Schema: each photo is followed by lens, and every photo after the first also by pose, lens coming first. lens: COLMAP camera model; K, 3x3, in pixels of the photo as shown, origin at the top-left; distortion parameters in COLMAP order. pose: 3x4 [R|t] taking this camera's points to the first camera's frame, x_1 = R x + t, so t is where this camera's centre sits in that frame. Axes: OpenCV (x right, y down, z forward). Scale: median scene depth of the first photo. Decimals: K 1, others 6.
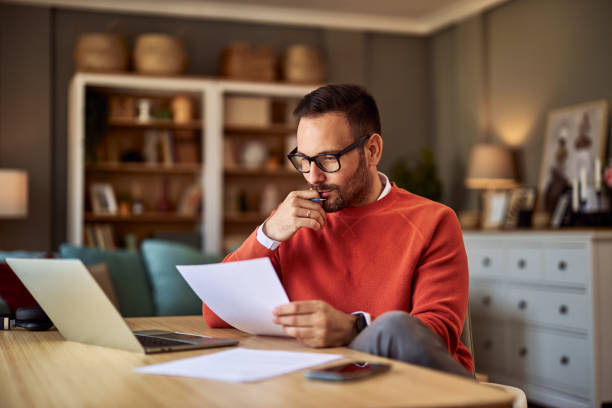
lens RADIAL K [[922.8, 0, 306.0], [0, 922.8, 204.0], [0, 0, 1]] dist [-0.018924, 0.126077]
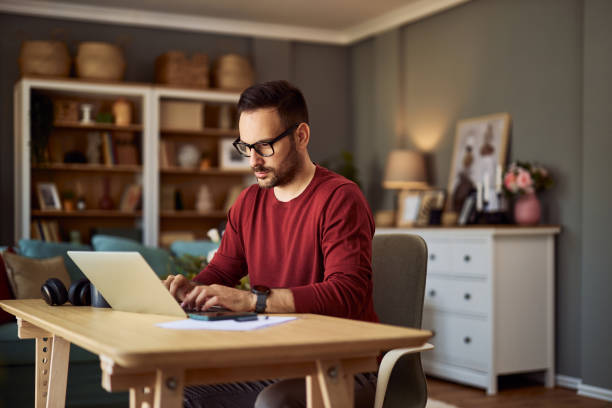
lens RADIAL K [[933.0, 0, 307.2], [0, 933.0, 250.5], [0, 0, 1]] dist [-0.012962, 0.040449]
pose [[0.995108, 0.001489, 0.098778, -0.028033], [-0.006778, 0.998559, 0.053235, -0.002621], [-0.098557, -0.053644, 0.993684, -0.107265]]
